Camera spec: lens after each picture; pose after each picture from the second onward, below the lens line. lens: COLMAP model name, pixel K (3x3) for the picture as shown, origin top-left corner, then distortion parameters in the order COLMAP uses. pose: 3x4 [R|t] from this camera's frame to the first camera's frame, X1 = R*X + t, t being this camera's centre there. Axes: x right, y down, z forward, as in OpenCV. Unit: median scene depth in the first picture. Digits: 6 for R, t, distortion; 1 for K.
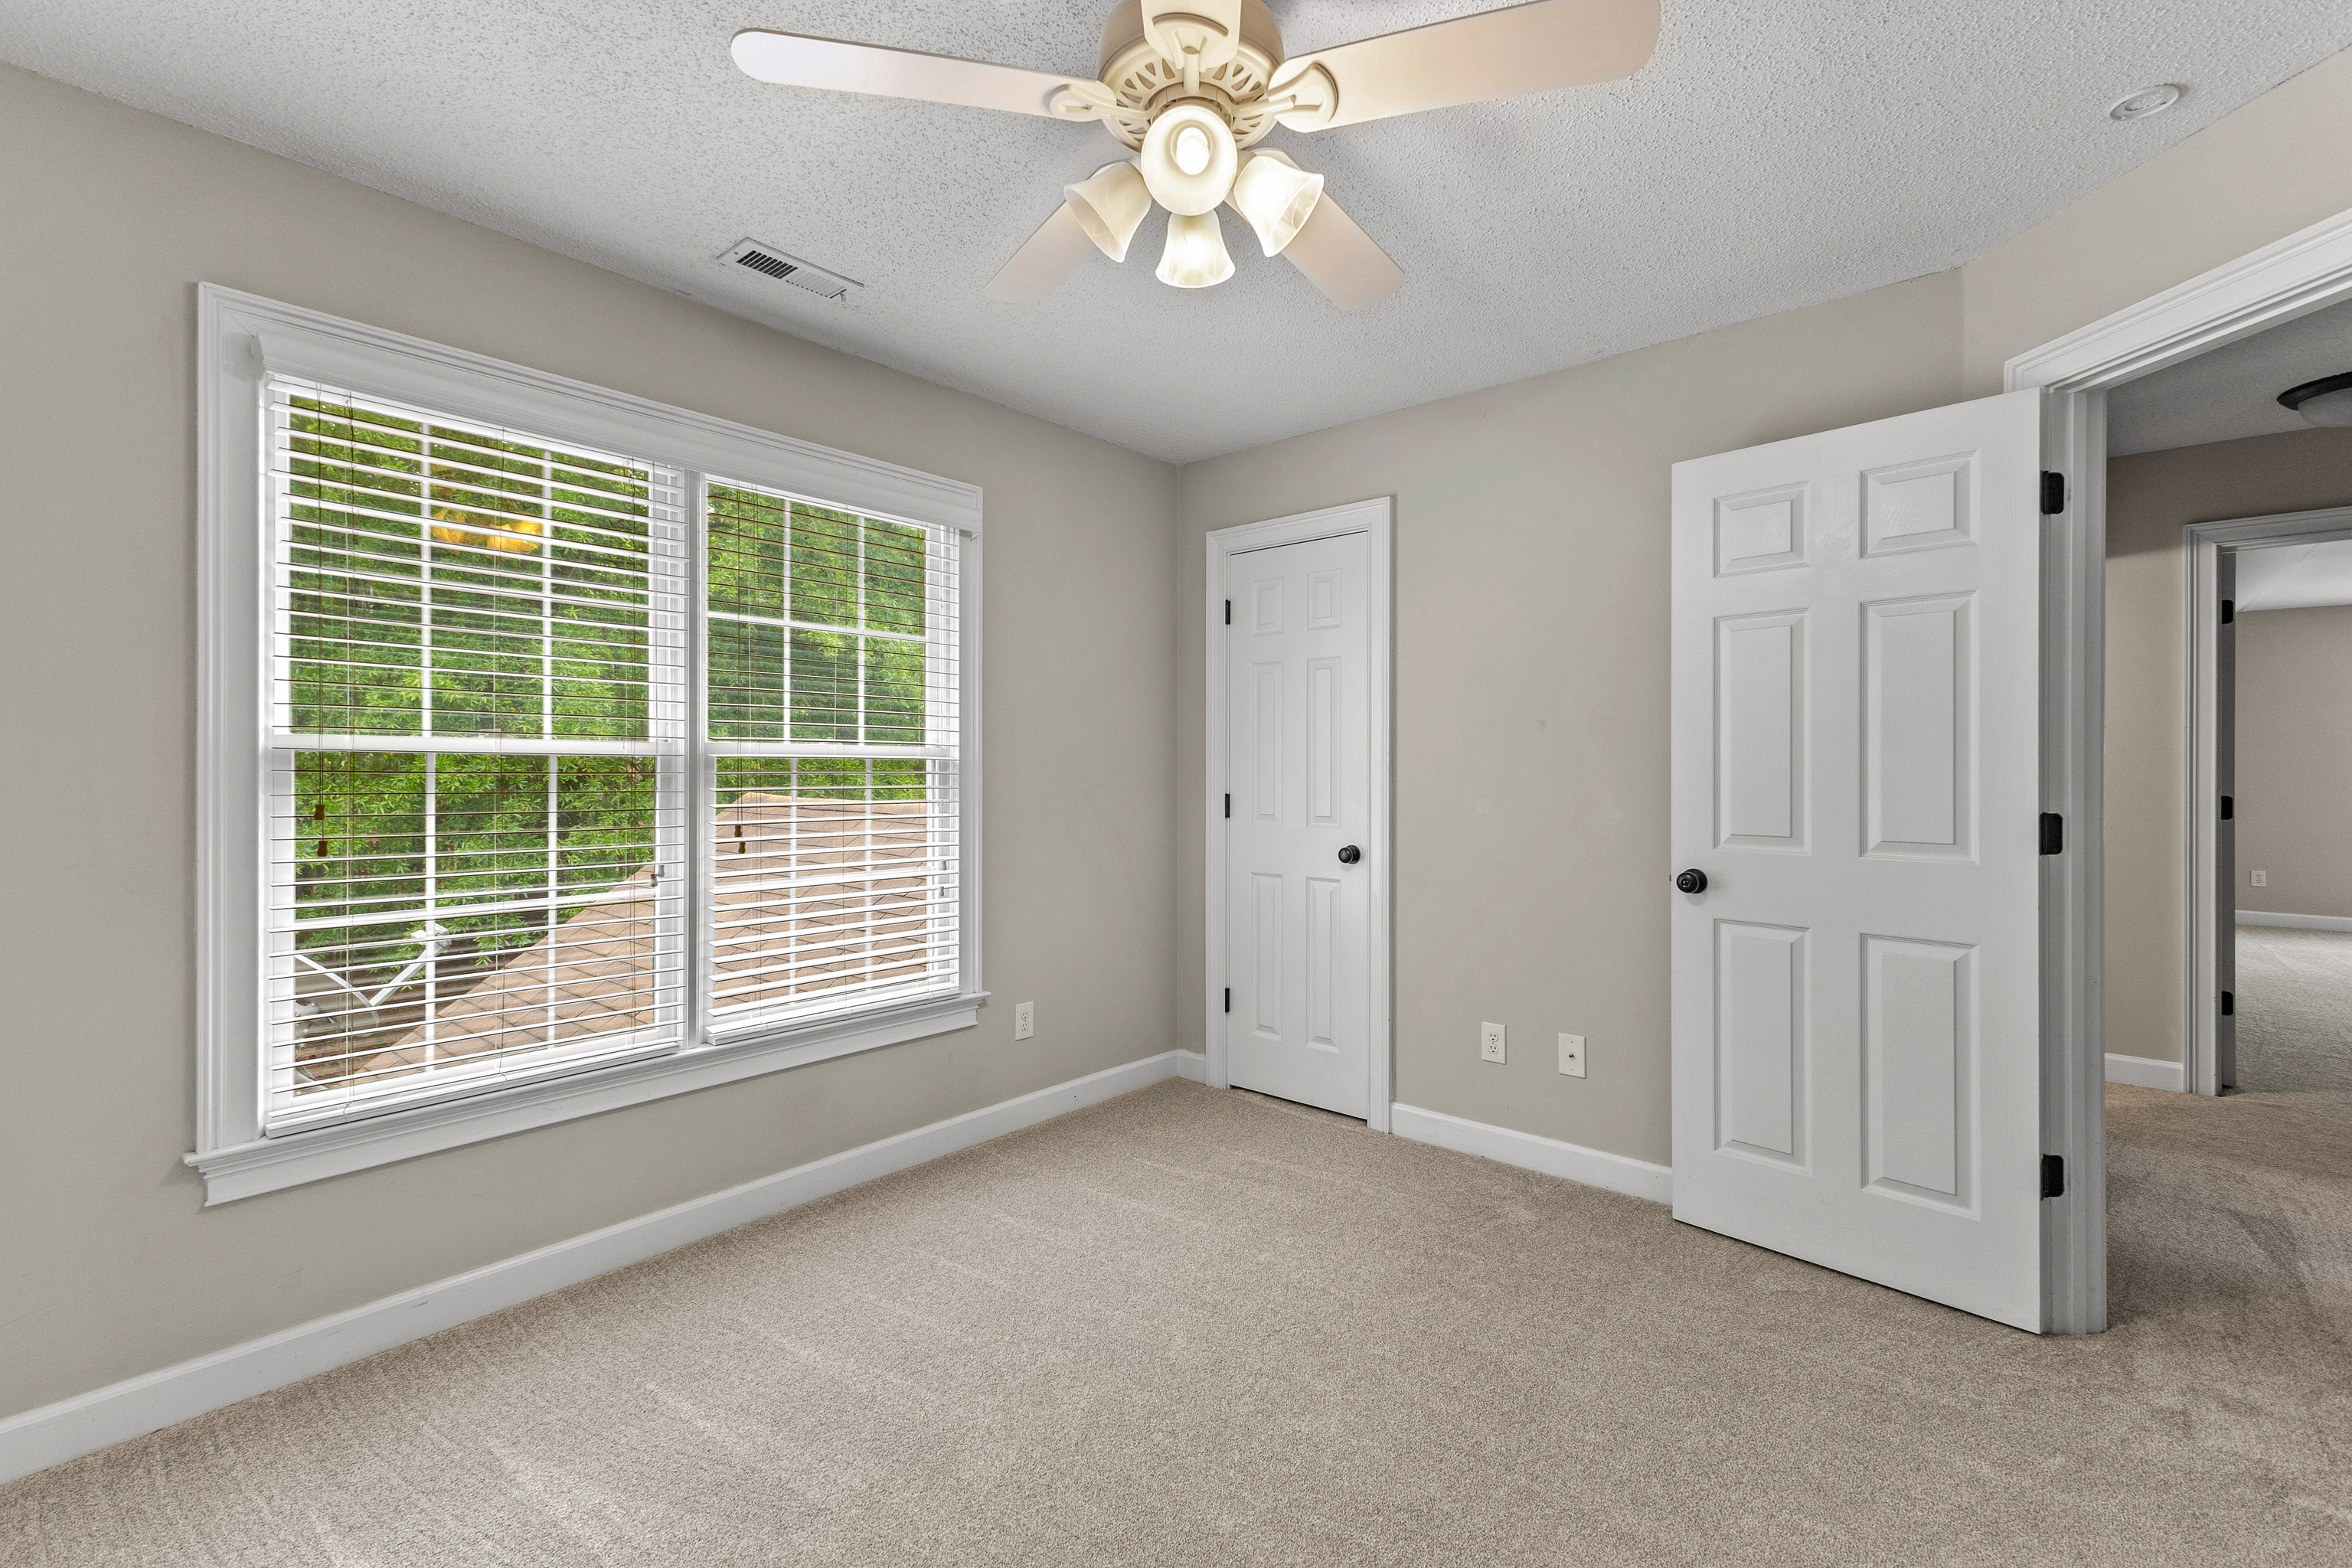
lens RADIAL K [[1023.1, 0, 1175.4], [0, 1023.1, 778.4], [0, 0, 1]] dist [0.007752, 0.000241]
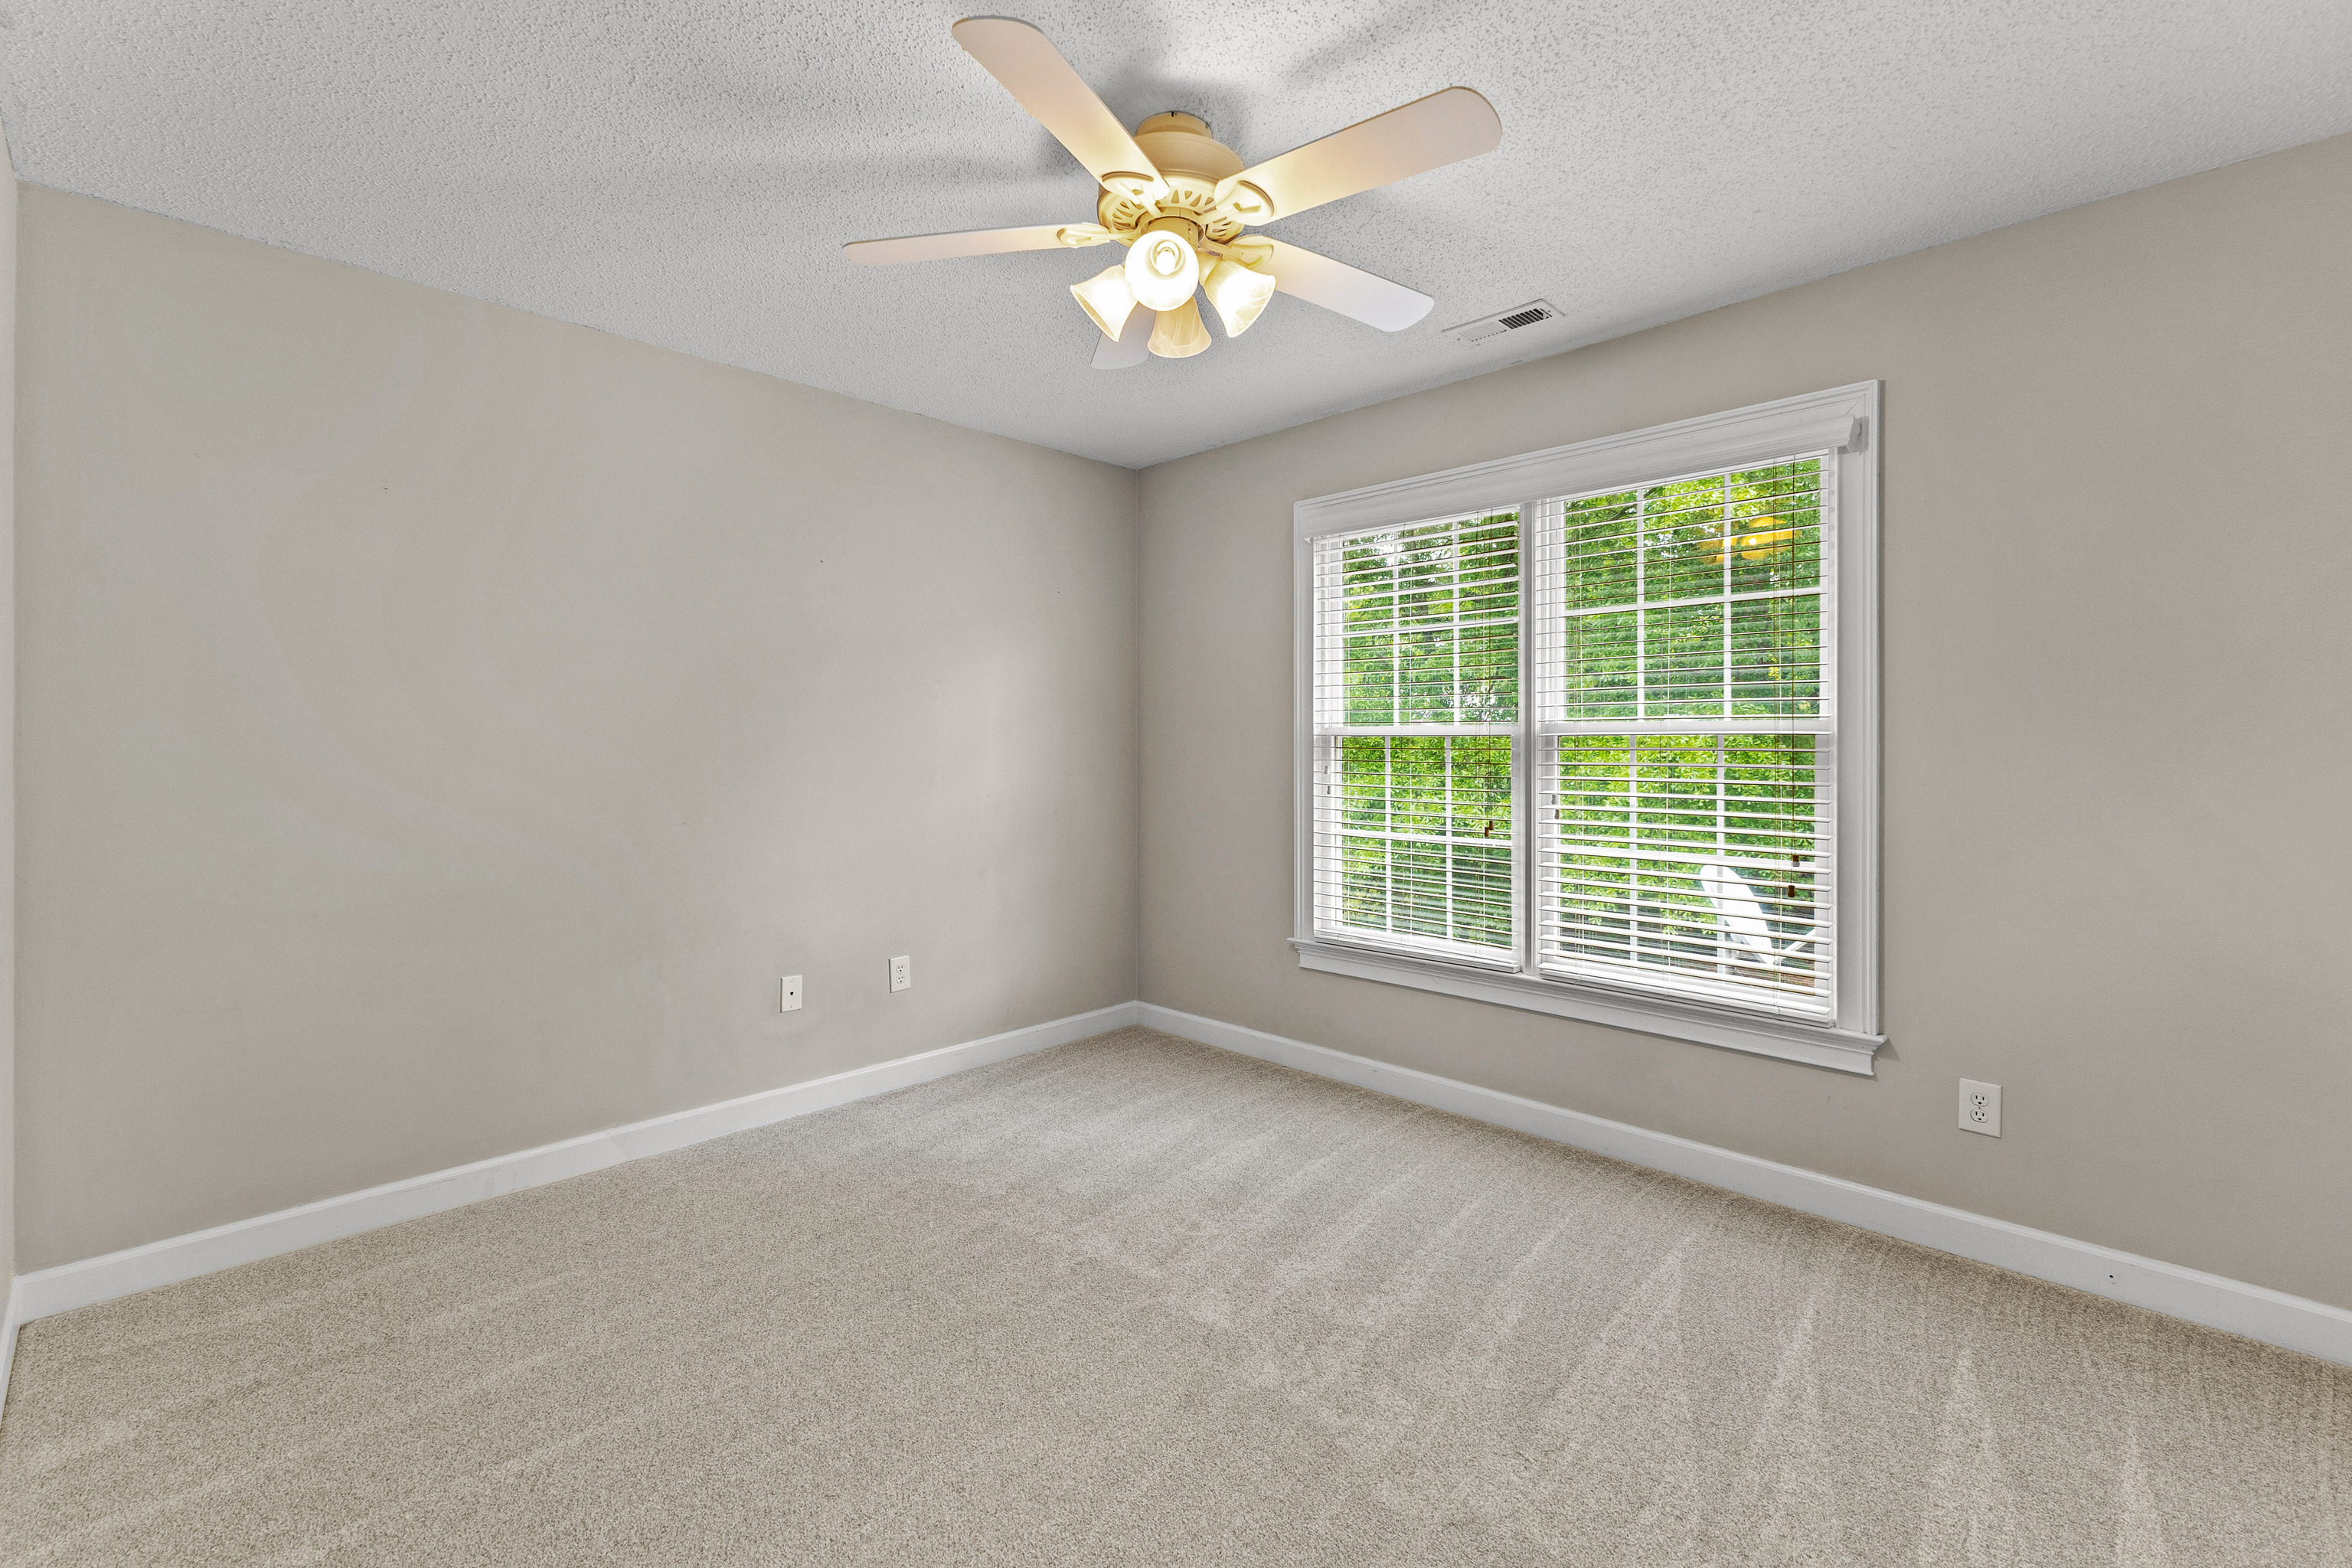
lens RADIAL K [[1030.6, 0, 1175.4], [0, 1030.6, 739.7], [0, 0, 1]] dist [0.000676, 0.000037]
pose [[-0.079228, -0.004356, -0.996847, 0.749787], [-0.003876, 0.999984, -0.004062, -0.009644], [0.996849, 0.003542, -0.079244, 0.643767]]
